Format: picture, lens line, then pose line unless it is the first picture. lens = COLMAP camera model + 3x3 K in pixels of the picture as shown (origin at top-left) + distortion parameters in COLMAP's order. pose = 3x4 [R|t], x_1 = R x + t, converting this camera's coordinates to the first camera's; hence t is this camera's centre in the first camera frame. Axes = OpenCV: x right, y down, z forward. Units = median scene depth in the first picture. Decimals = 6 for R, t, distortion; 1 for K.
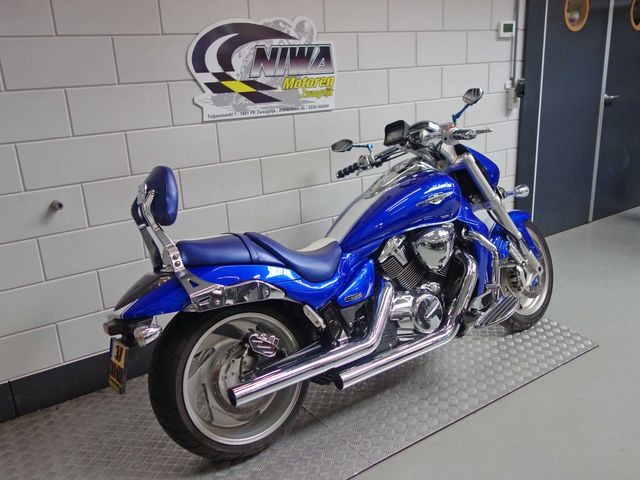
lens RADIAL K [[569.8, 0, 320.0], [0, 569.8, 242.1], [0, 0, 1]] dist [0.013424, 0.004865]
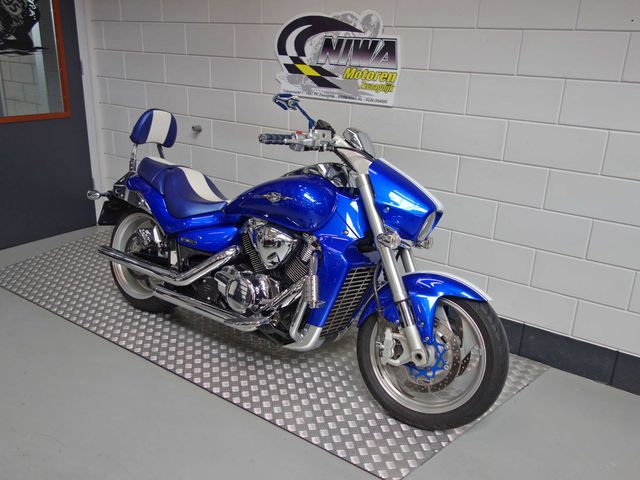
lens RADIAL K [[569.8, 0, 320.0], [0, 569.8, 242.1], [0, 0, 1]] dist [0.013424, 0.004865]
pose [[0.348286, 0.368292, -0.862008, 0.985119], [-0.327605, 0.909420, 0.256184, -0.252626], [0.878278, 0.193173, 0.437392, 0.559827]]
